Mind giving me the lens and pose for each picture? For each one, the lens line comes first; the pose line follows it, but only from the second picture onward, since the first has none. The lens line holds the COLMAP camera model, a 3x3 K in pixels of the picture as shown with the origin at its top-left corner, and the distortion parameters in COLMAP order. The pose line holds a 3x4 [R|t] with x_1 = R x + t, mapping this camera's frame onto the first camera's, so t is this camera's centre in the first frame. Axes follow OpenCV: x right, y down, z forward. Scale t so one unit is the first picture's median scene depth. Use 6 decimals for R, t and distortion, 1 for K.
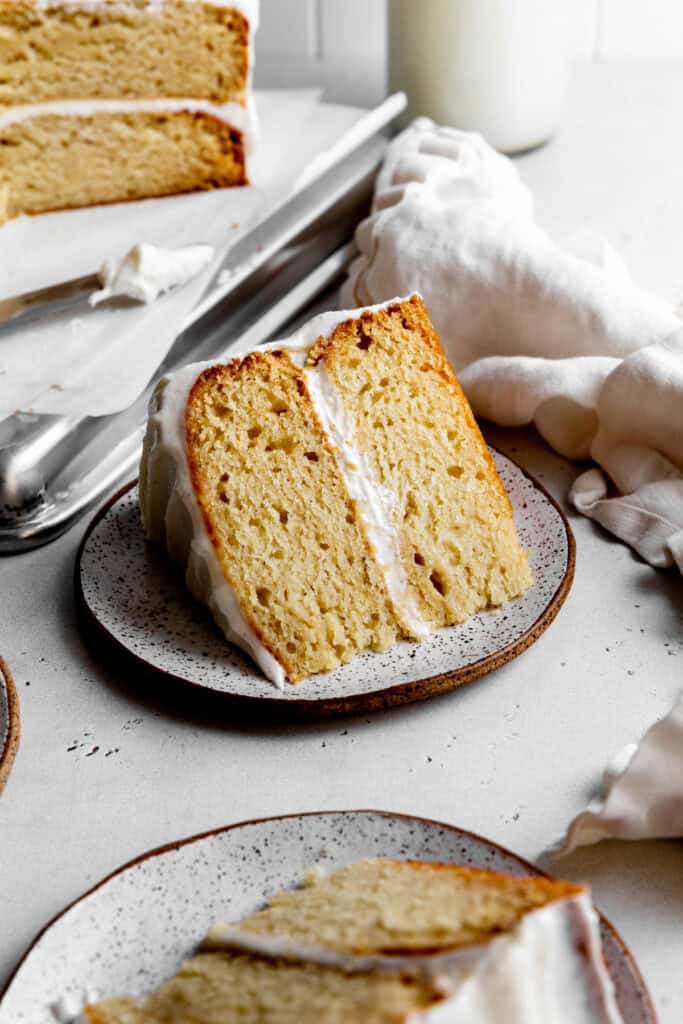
lens RADIAL K [[1838.0, 0, 341.5], [0, 1838.0, 512.0], [0, 0, 1]] dist [0.003840, 0.218820]
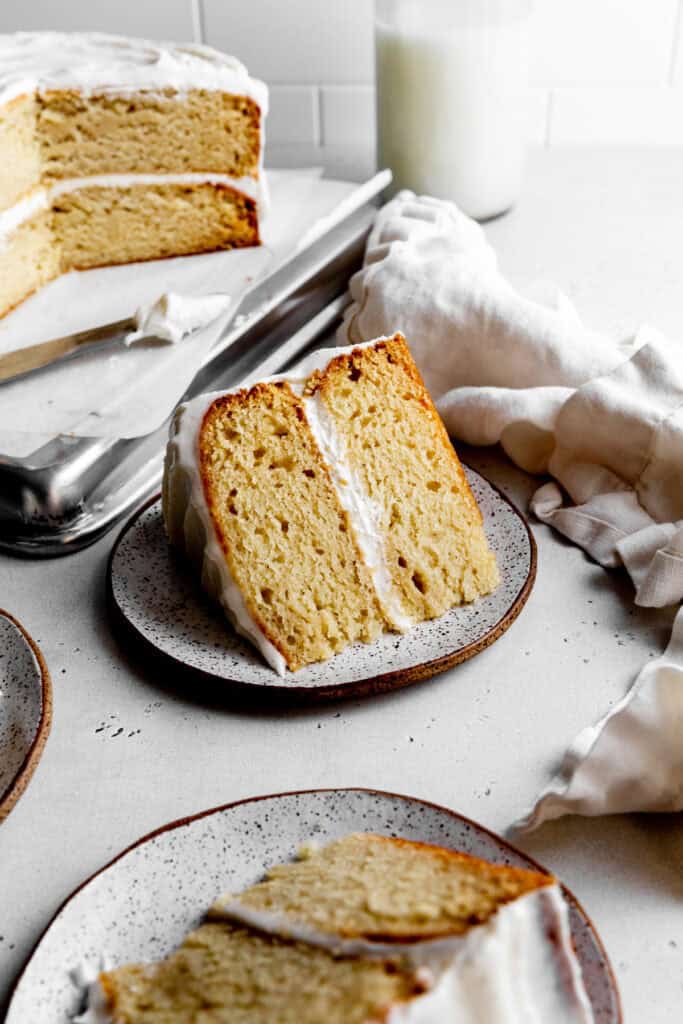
lens RADIAL K [[1362.2, 0, 341.5], [0, 1362.2, 512.0], [0, 0, 1]] dist [0.020972, 0.015927]
pose [[0.999985, -0.002417, -0.004950, 0.008209], [0.002447, 0.999978, 0.006108, -0.011200], [0.004935, -0.006120, 0.999969, 0.141679]]
